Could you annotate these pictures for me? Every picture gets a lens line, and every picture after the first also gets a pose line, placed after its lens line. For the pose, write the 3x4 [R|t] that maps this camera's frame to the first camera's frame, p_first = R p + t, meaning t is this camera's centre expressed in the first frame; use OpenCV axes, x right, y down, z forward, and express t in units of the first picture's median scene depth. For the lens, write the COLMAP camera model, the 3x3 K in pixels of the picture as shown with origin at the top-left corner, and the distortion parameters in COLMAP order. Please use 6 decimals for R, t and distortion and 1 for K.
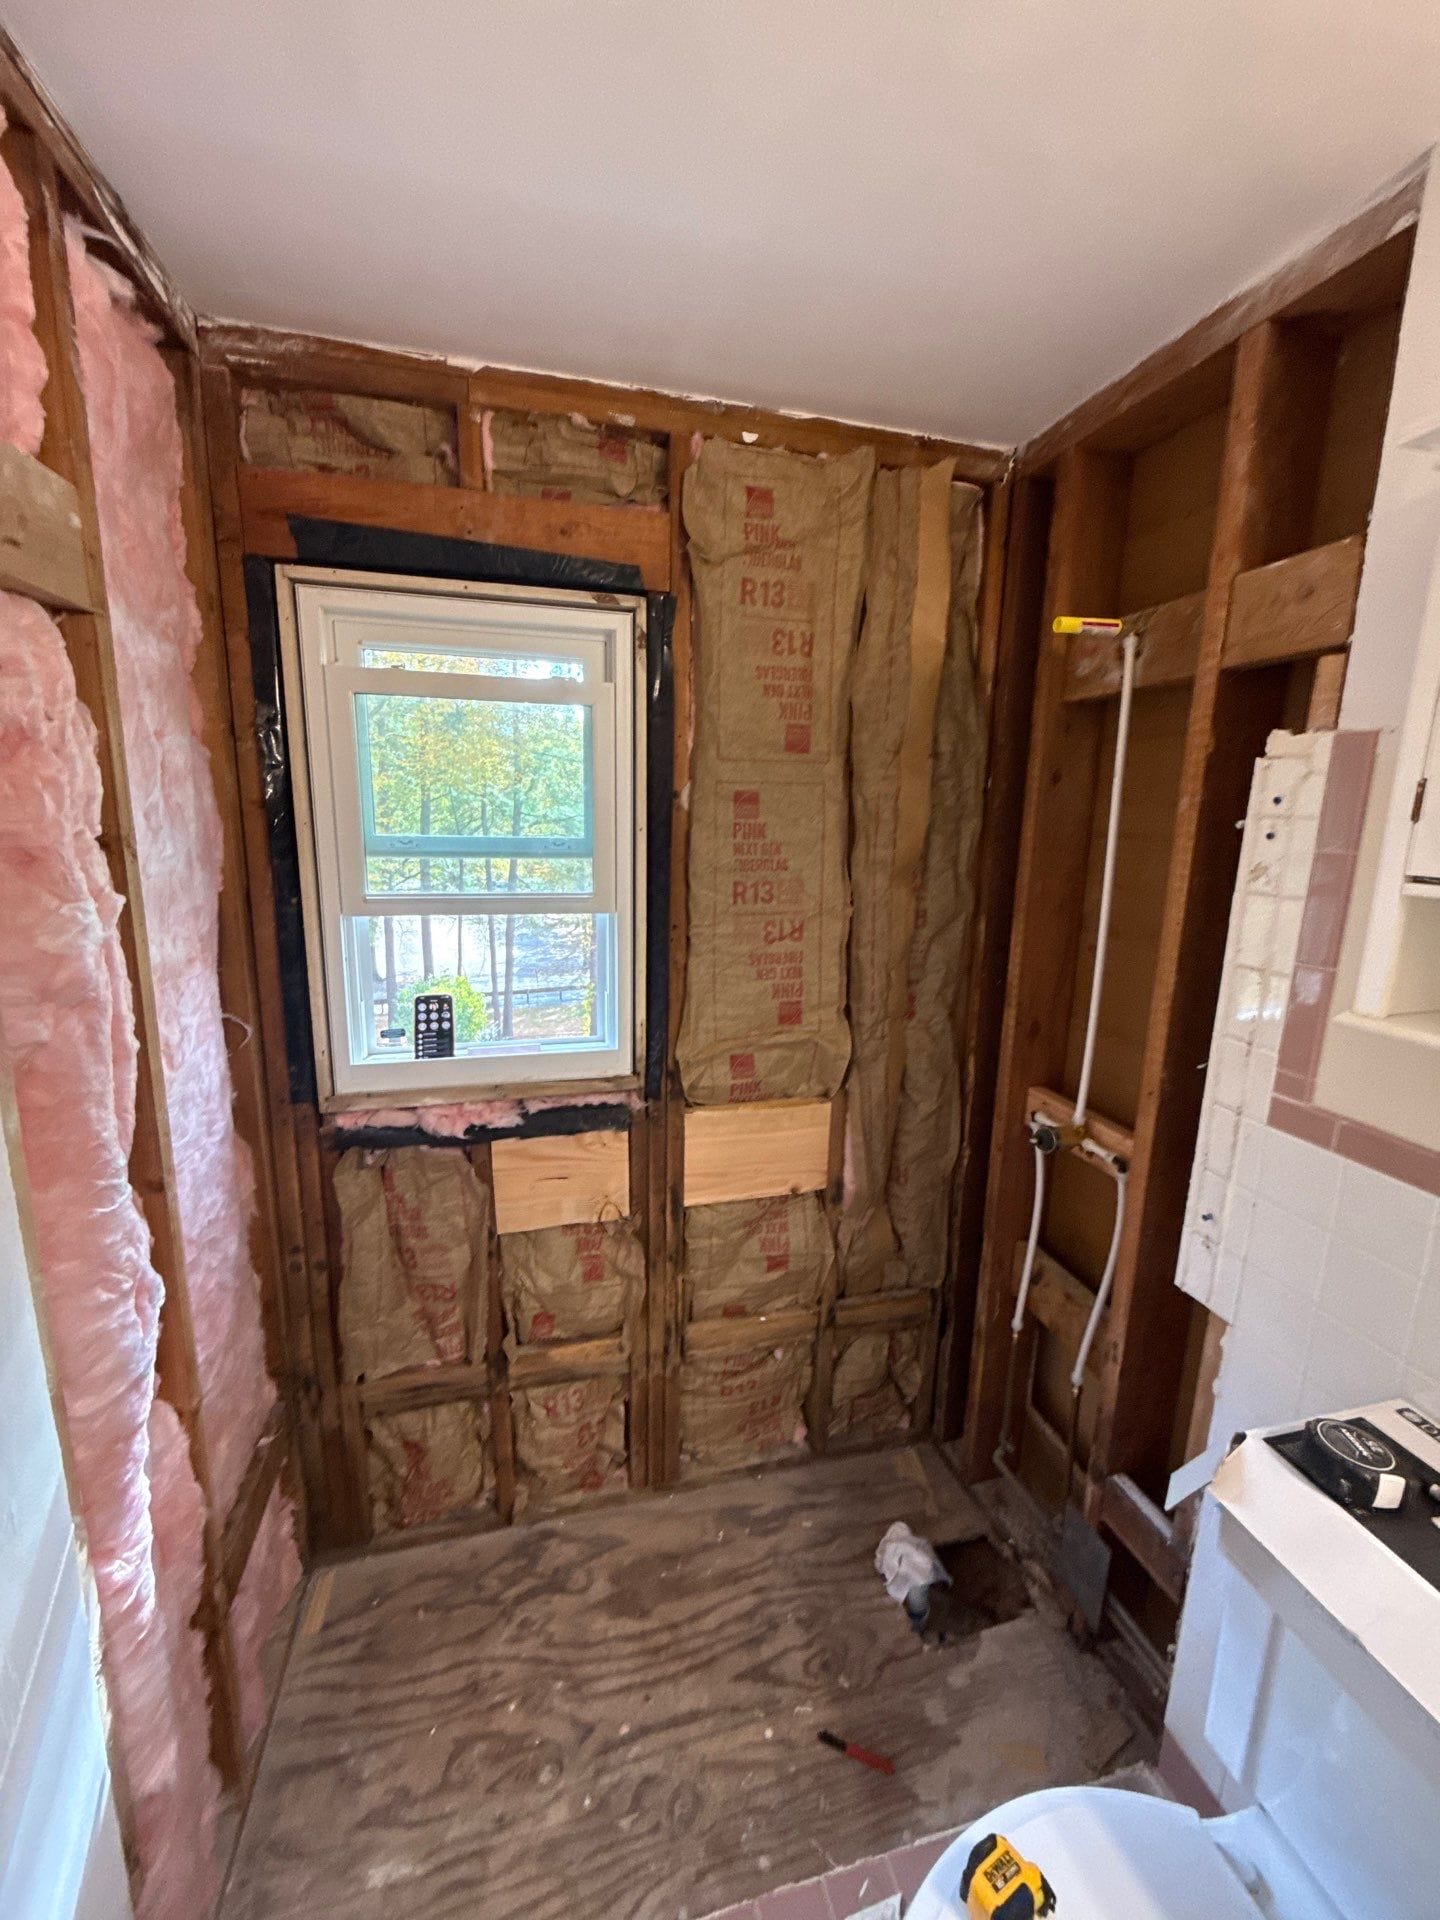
lens RADIAL K [[759.7, 0, 712.6], [0, 759.7, 961.4], [0, 0, 1]] dist [-0.008873, -0.001440]
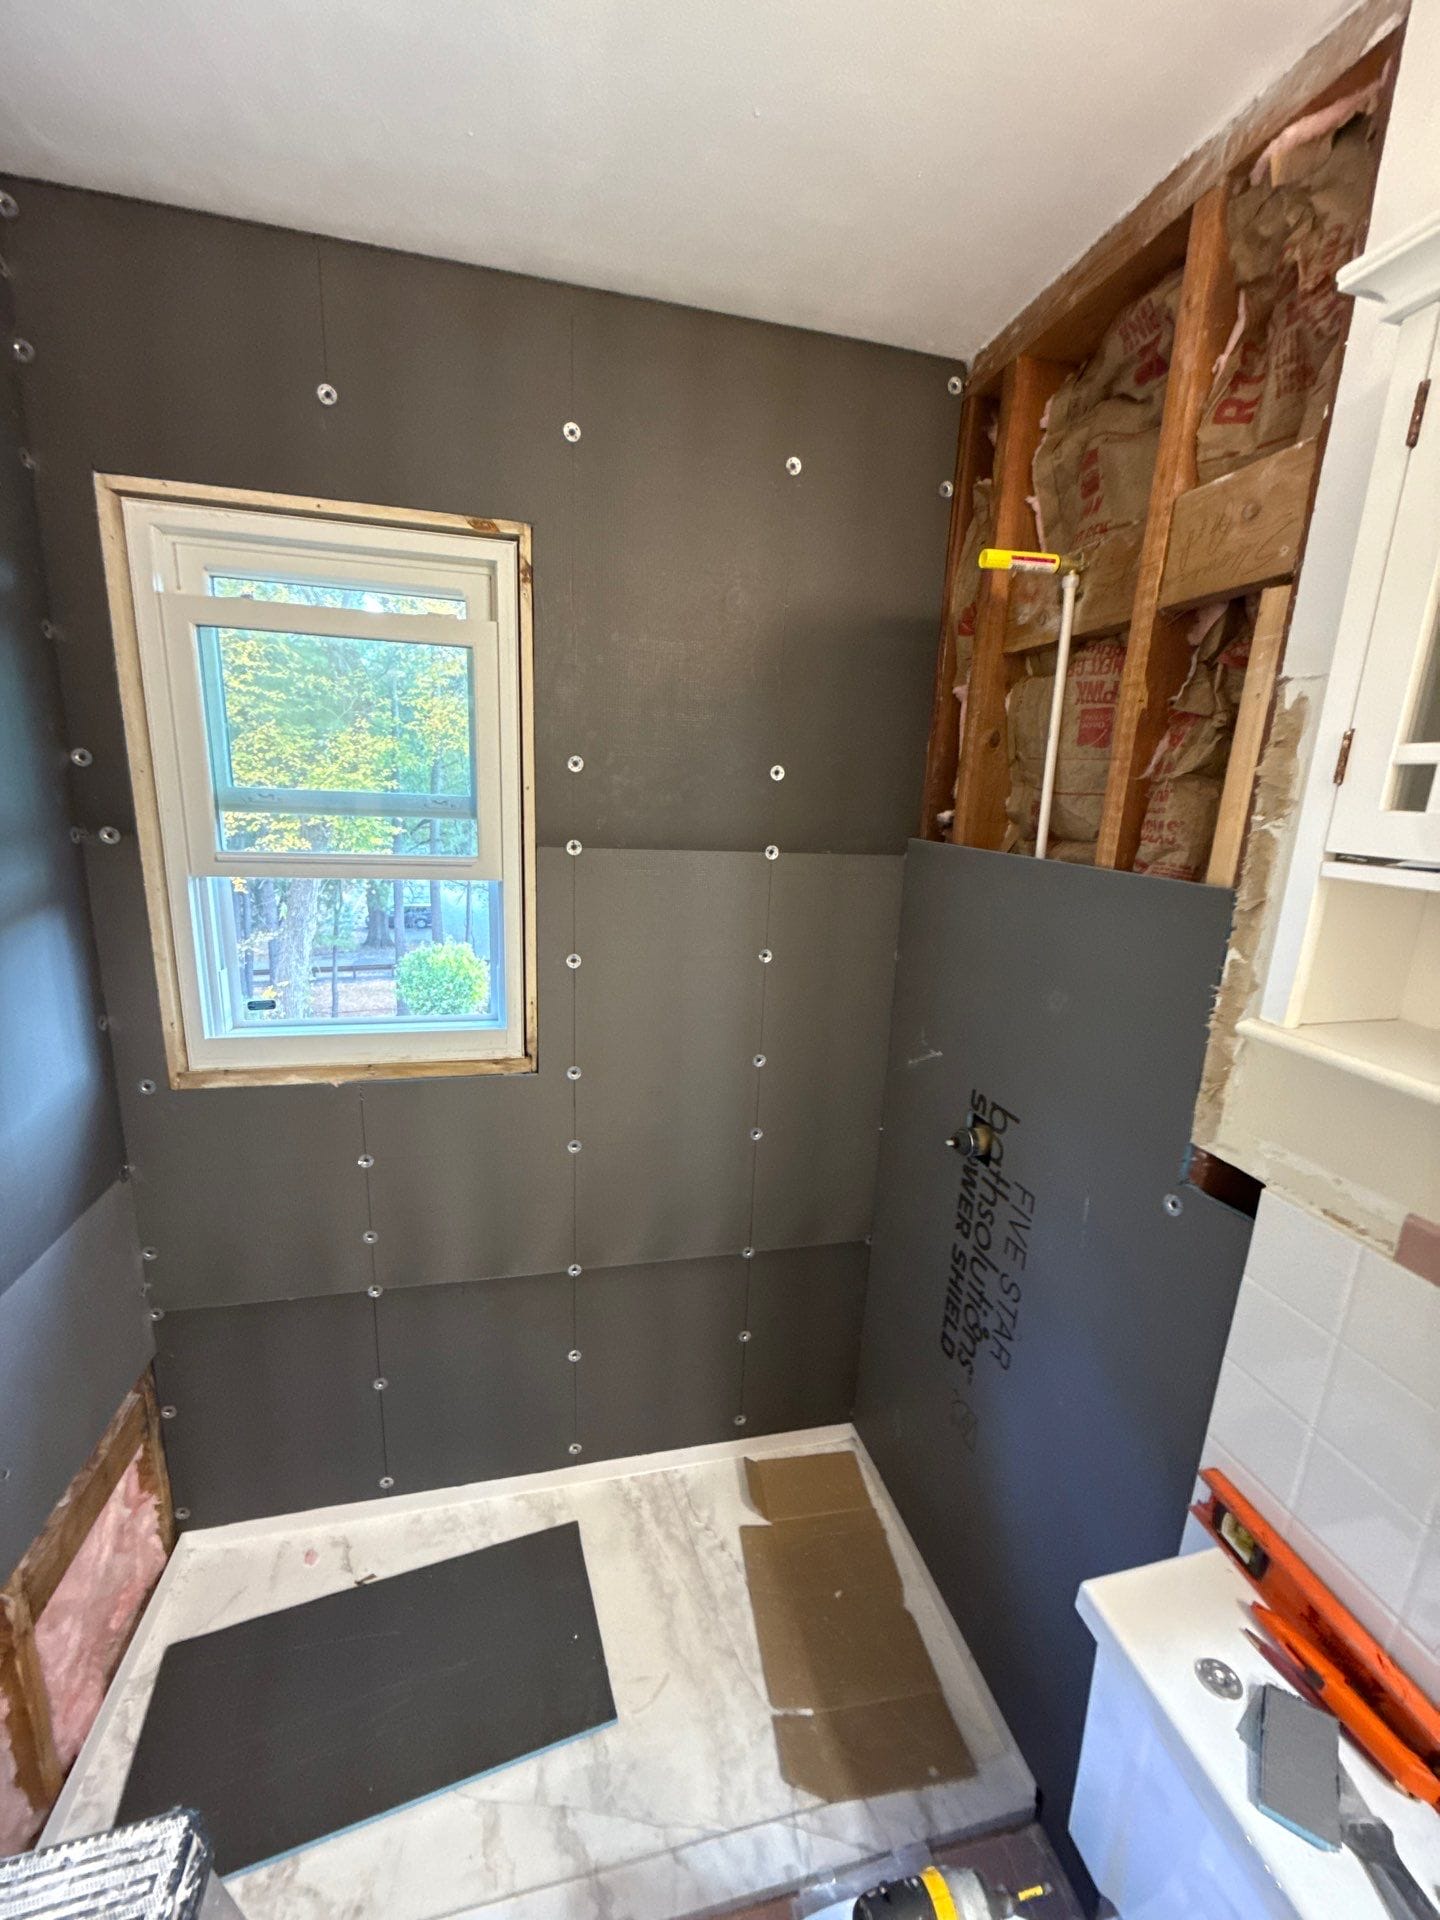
lens RADIAL K [[759.7, 0, 716.3], [0, 759.7, 965.5], [0, 0, 1]] dist [-0.008873, -0.001440]
pose [[0.999600, 0.026011, -0.011098, 0.163592], [-0.025557, 0.998900, 0.039313, -0.004383], [0.012108, -0.039014, 0.999165, 0.105091]]
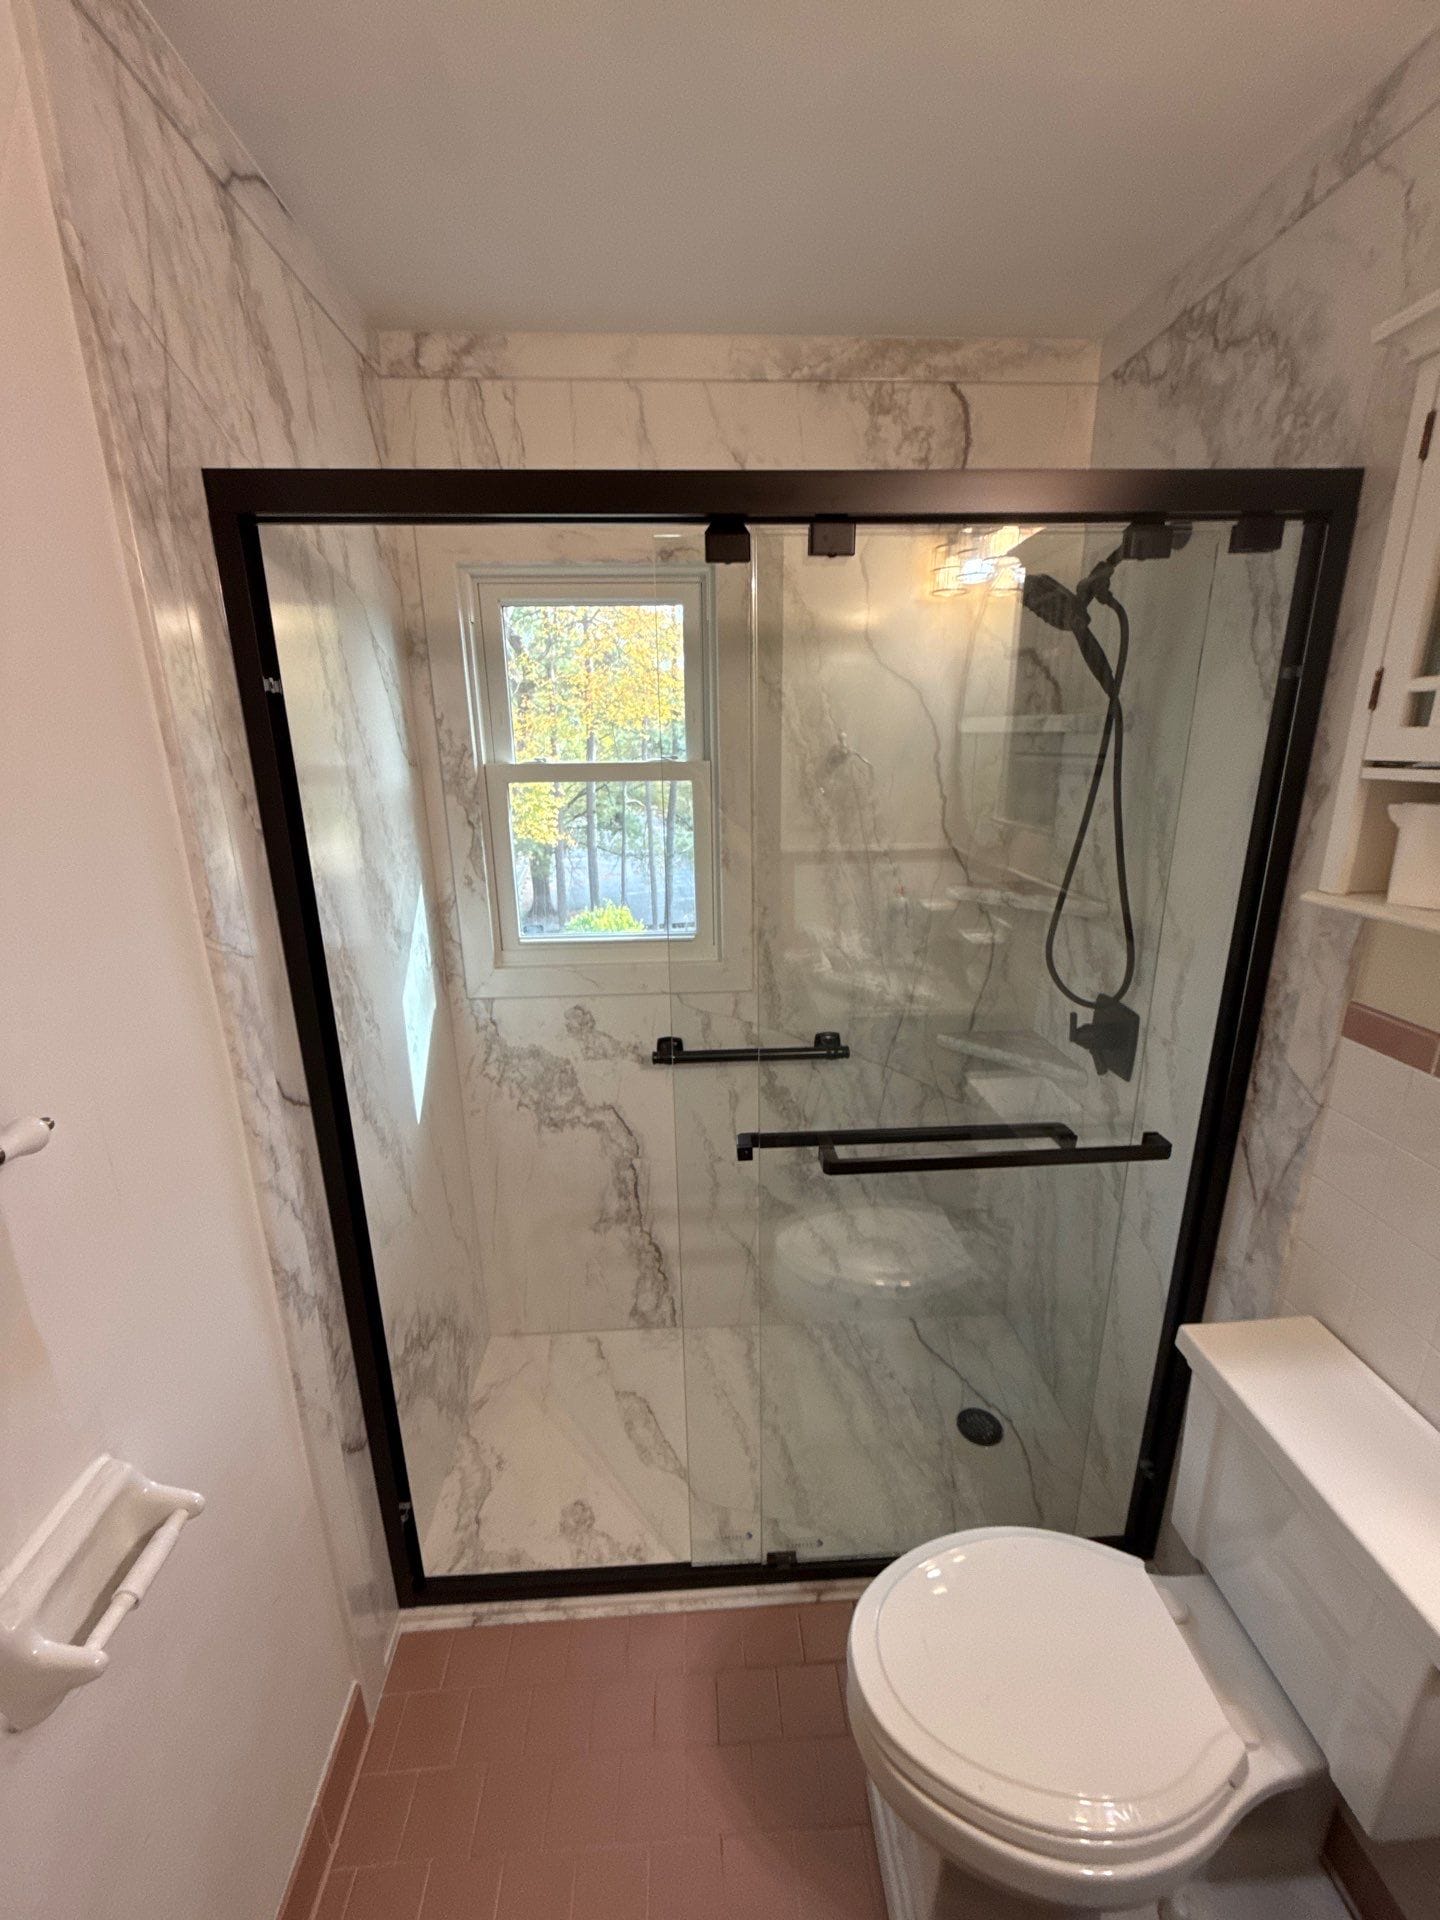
lens RADIAL K [[759.7, 0, 724.9], [0, 759.7, 956.7], [0, 0, 1]] dist [-0.008873, -0.001440]
pose [[0.981564, 0.019083, -0.190181, 0.131910], [-0.004353, 0.996977, 0.077574, 0.050743], [0.191087, -0.075316, 0.978679, -0.151789]]
